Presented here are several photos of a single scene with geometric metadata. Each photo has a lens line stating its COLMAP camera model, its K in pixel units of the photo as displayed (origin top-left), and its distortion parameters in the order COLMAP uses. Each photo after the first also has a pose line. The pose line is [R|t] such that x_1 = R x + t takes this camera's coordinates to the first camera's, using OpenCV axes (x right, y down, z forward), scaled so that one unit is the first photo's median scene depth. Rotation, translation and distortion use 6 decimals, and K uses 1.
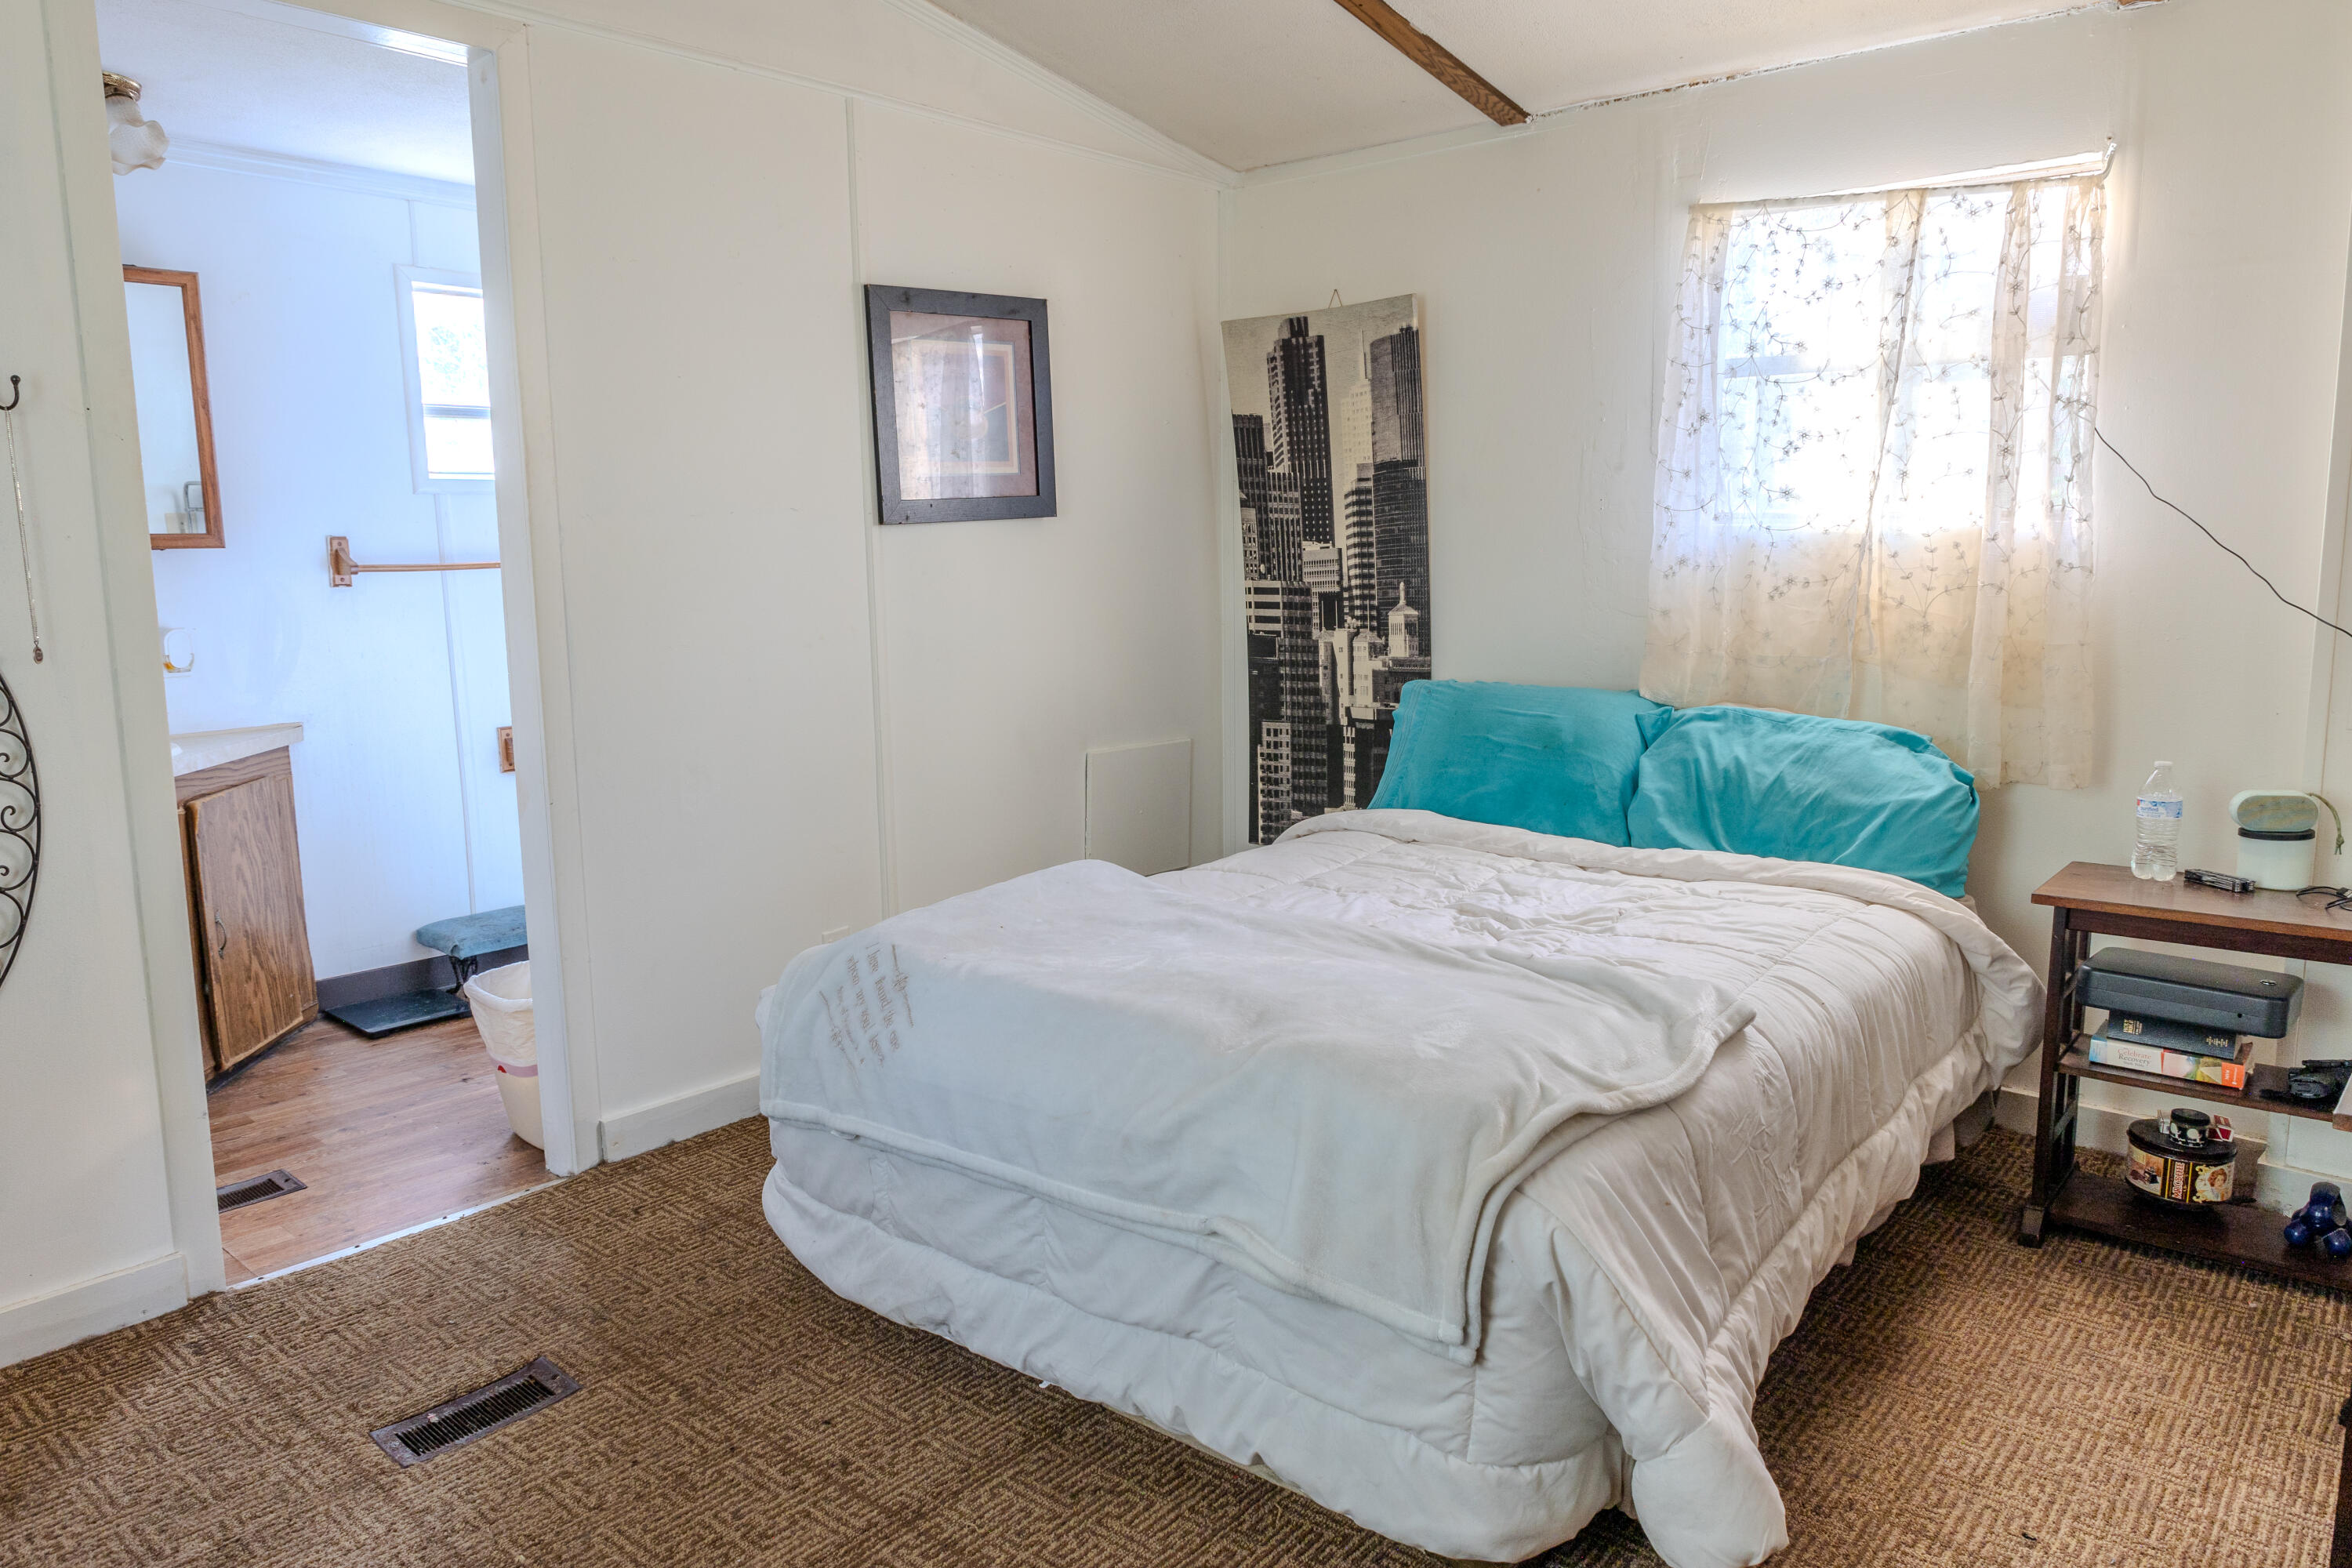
lens RADIAL K [[1557.9, 0, 1179.7], [0, 1557.9, 787.3], [0, 0, 1]] dist [-0.001484, 0.000083]
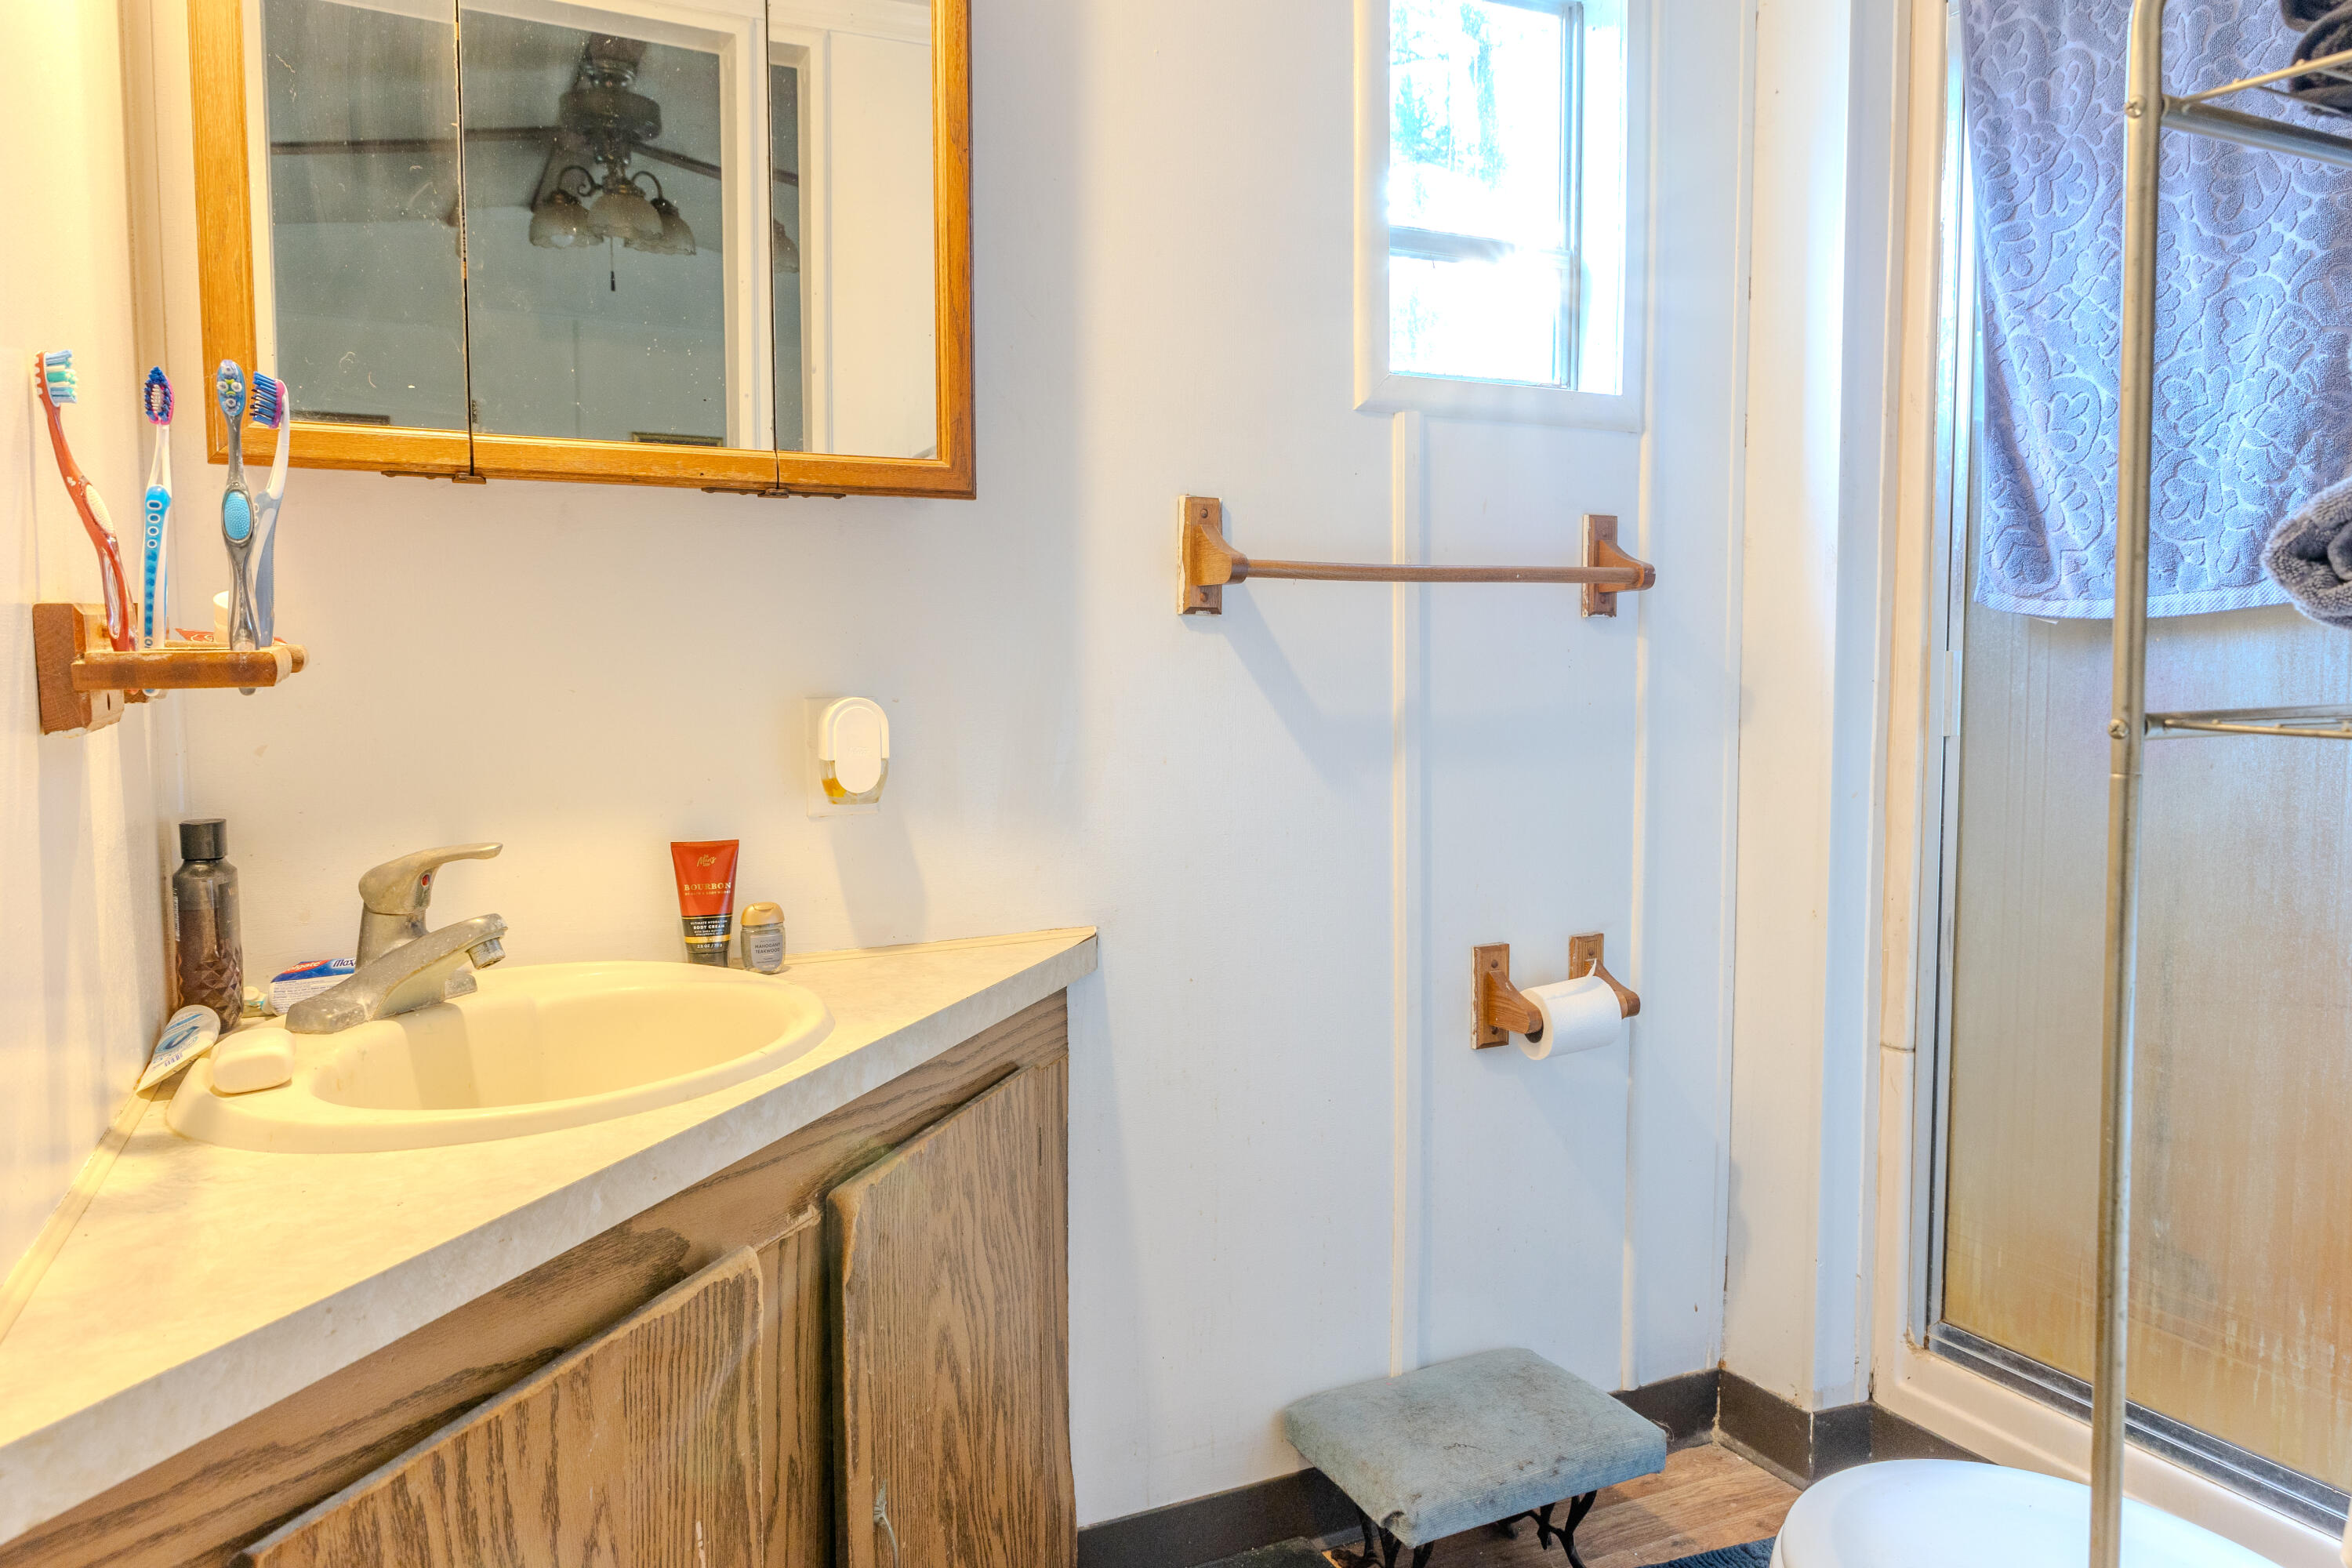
lens RADIAL K [[1557.9, 0, 1172.8], [0, 1557.9, 775.4], [0, 0, 1]] dist [-0.001484, 0.000083]
pose [[0.916296, 0.041327, -0.398363, -0.396356], [-0.070866, 0.995697, -0.059707, -0.063668], [0.394181, 0.082940, 0.915283, 0.645389]]
